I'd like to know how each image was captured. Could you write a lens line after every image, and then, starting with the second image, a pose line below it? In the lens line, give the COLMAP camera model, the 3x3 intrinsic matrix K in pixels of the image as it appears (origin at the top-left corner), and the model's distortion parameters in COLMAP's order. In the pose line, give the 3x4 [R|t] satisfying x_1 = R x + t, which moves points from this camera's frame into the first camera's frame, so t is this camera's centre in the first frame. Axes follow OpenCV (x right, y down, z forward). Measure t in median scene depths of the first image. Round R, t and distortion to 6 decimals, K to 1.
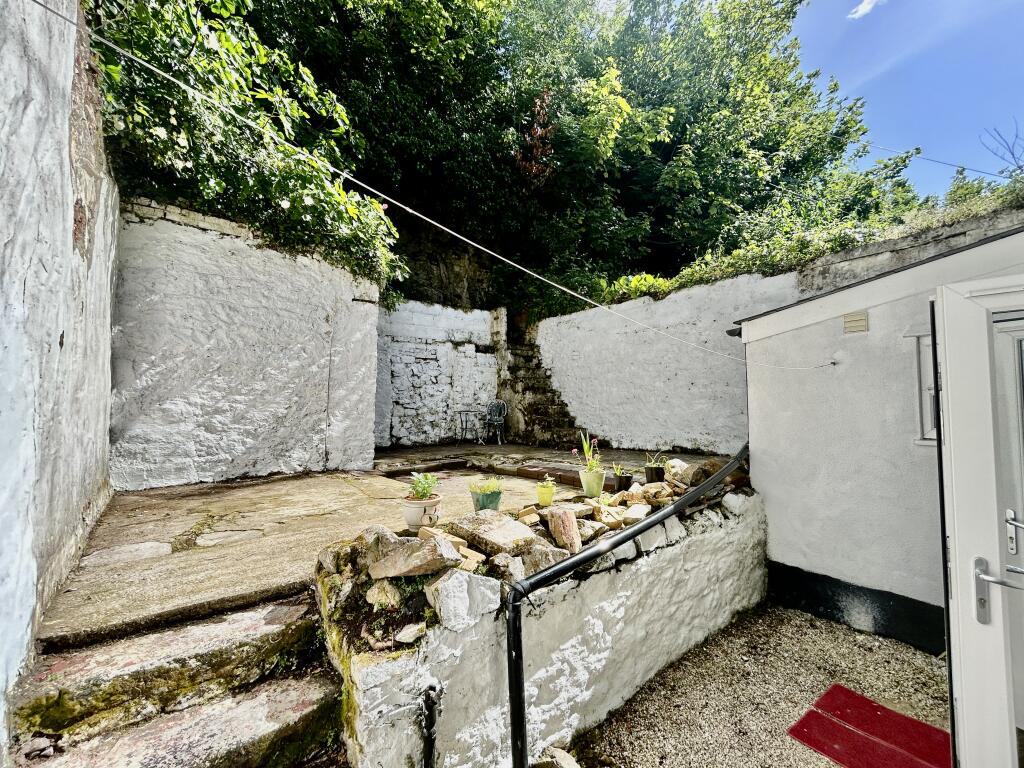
lens RADIAL K [[433.1, 0, 510.7], [0, 433.1, 380.0], [0, 0, 1]] dist [-0.002464, 0.003390]
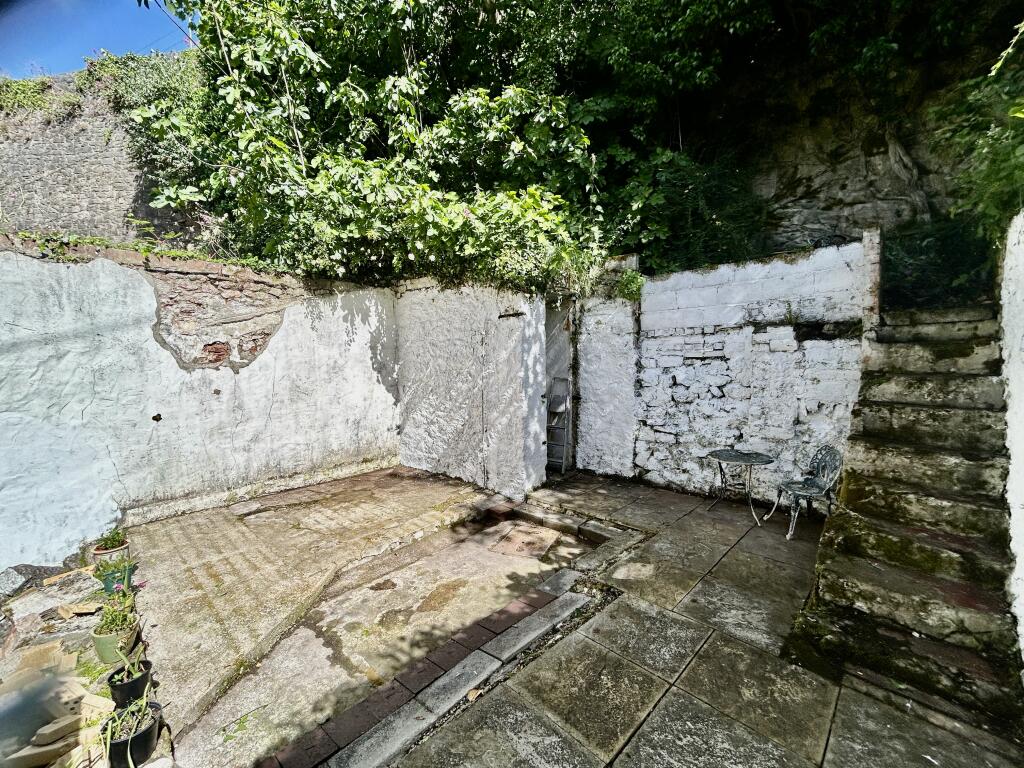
lens RADIAL K [[417.2, 0, 509.9], [0, 417.2, 379.5], [0, 0, 1]] dist [0.000085, 0.000722]
pose [[0.136210, 0.058526, -0.988950, 0.490548], [0.067608, 0.995377, 0.068218, -0.102783], [0.988370, -0.076153, 0.131623, 0.824785]]
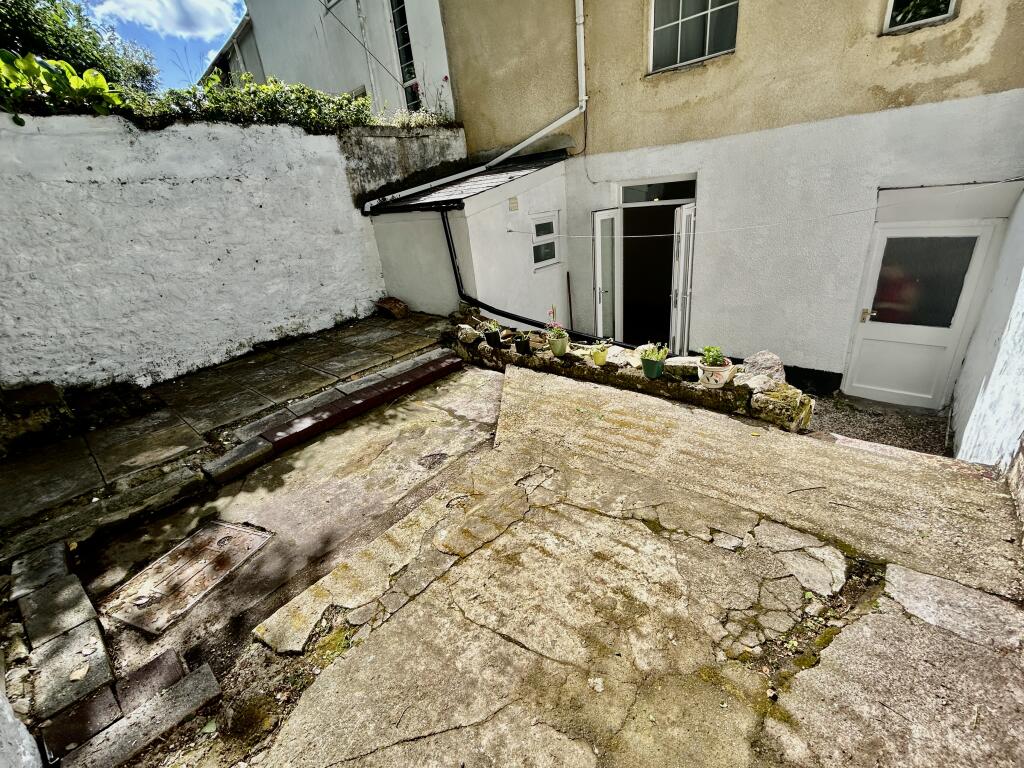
lens RADIAL K [[443.8, 0, 512.0], [0, 443.8, 384.0], [0, 0, 1]] dist [-0.002634, 0.000801]
pose [[-0.185325, -0.366348, 0.911836, -0.503012], [0.043485, 0.923943, 0.380050, -0.074000], [-0.981715, 0.110084, -0.155299, 0.692677]]
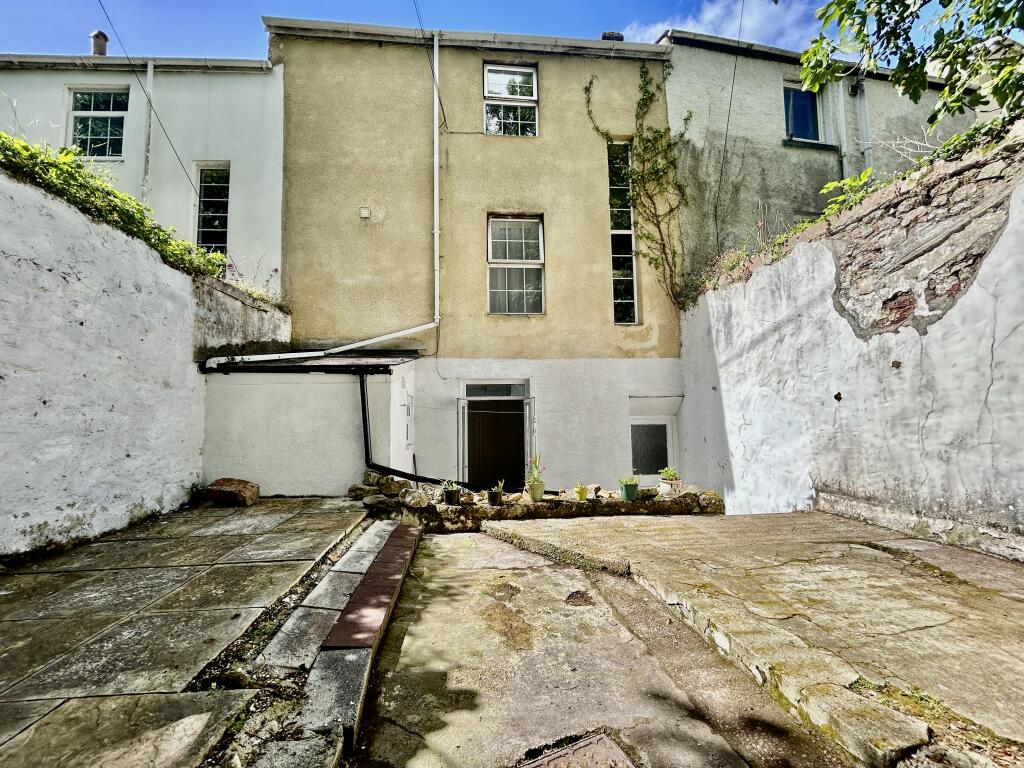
lens RADIAL K [[414.6, 0, 512.0], [0, 414.6, 384.0], [0, 0, 1]] dist [-0.000567, 0.000268]
pose [[-0.842079, 0.056756, 0.536360, -0.231469], [-0.012154, 0.992199, -0.124074, 0.037082], [-0.539218, -0.110999, -0.834820, 1.107689]]
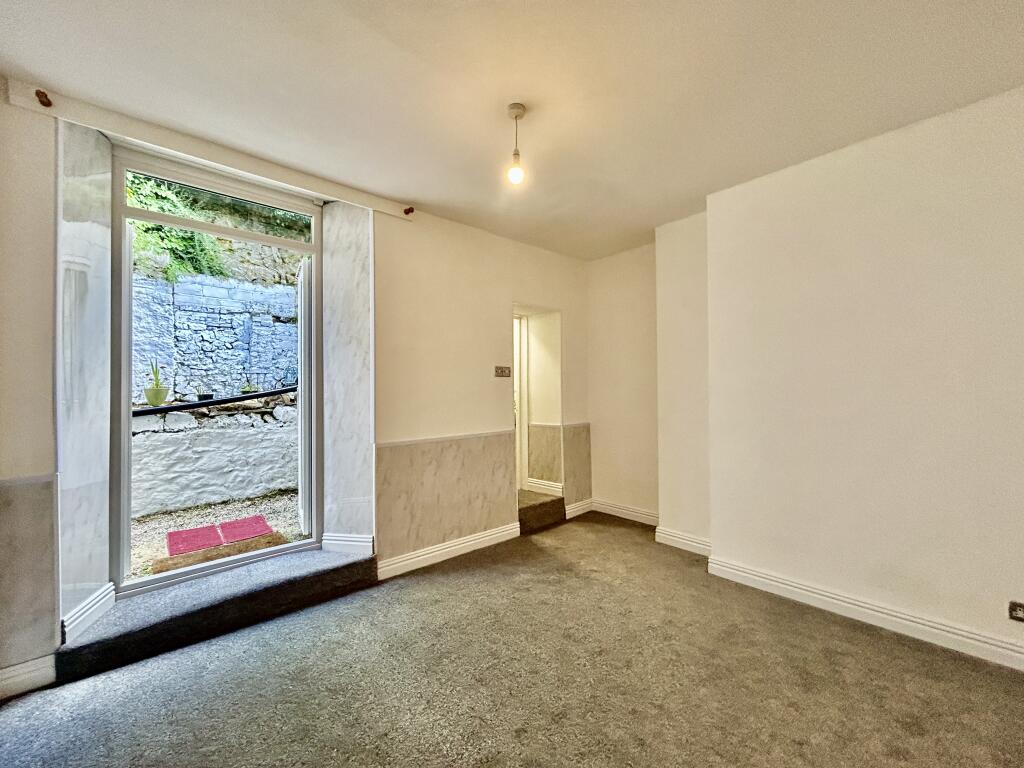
lens RADIAL K [[414.6, 0, 512.0], [0, 414.6, 384.0], [0, 0, 1]] dist [-0.000567, 0.000268]
pose [[0.996261, -0.006236, 0.086174, 0.619085], [0.002762, 0.999181, 0.040380, 0.077045], [-0.086355, -0.039991, 0.995462, -0.206150]]
